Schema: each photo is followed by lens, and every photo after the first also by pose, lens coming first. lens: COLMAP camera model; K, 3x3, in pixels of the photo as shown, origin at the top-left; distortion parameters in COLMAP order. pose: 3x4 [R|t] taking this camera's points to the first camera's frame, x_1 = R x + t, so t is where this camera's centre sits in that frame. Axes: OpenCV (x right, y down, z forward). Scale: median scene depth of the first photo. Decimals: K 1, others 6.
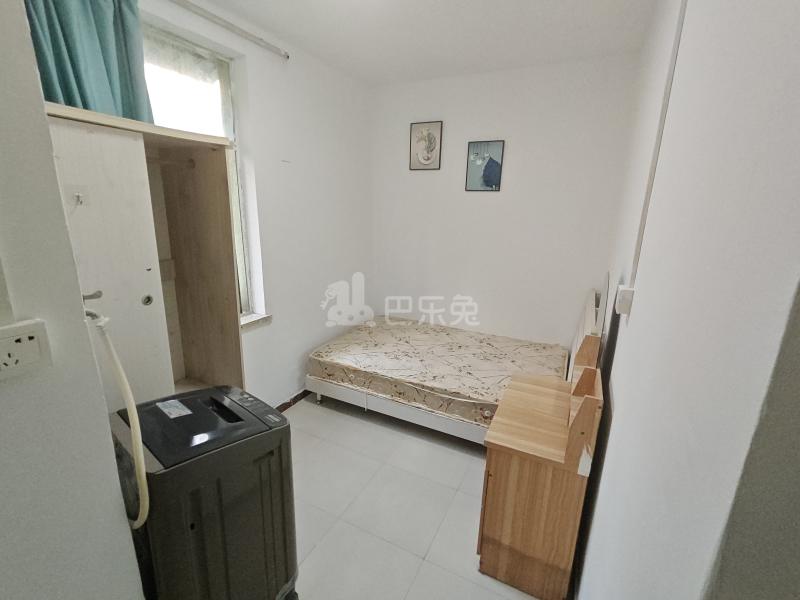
lens RADIAL K [[366.3, 0, 400.0], [0, 366.3, 300.0], [0, 0, 1]] dist [-0.002579, -0.000166]
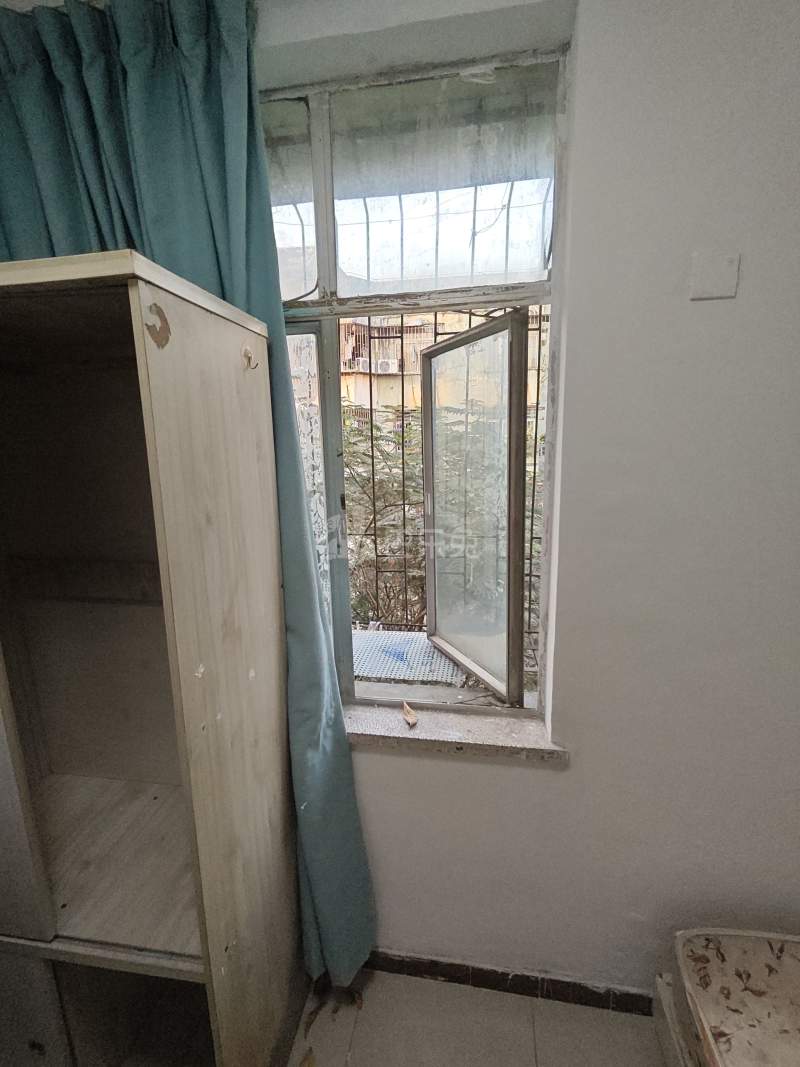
lens RADIAL K [[488.5, 0, 400.0], [0, 488.5, 533.5], [0, 0, 1]] dist [-0.002579, -0.000166]
pose [[0.290249, 0.162215, -0.943102, 0.013433], [-0.211623, 0.972008, 0.102058, -0.164927], [0.933259, 0.169960, 0.316453, 0.609059]]
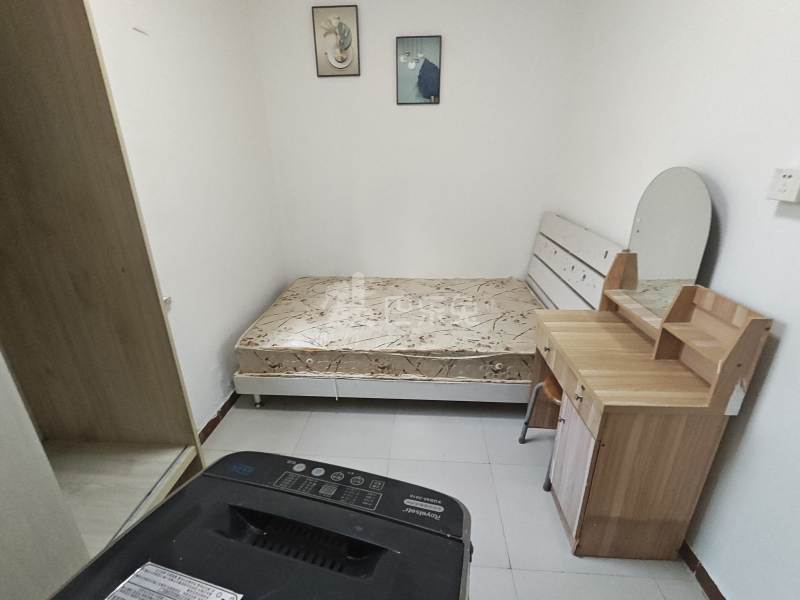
lens RADIAL K [[366.3, 0, 400.0], [0, 366.3, 300.0], [0, 0, 1]] dist [-0.002579, -0.000166]
pose [[0.920056, -0.175239, 0.350413, -0.191508], [0.133044, 0.980991, 0.141262, 0.008630], [-0.368507, -0.083349, 0.925881, 0.252758]]
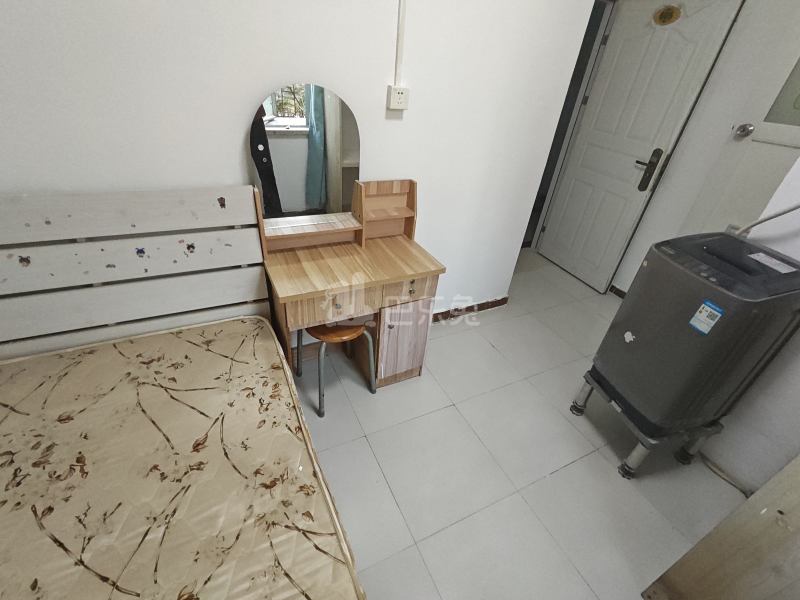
lens RADIAL K [[366.3, 0, 400.0], [0, 366.3, 300.0], [0, 0, 1]] dist [-0.002579, -0.000166]
pose [[-0.795051, -0.411450, 0.445648, -0.099315], [0.044987, 0.692710, 0.719812, -0.185183], [-0.604871, 0.592336, -0.532230, 0.902015]]
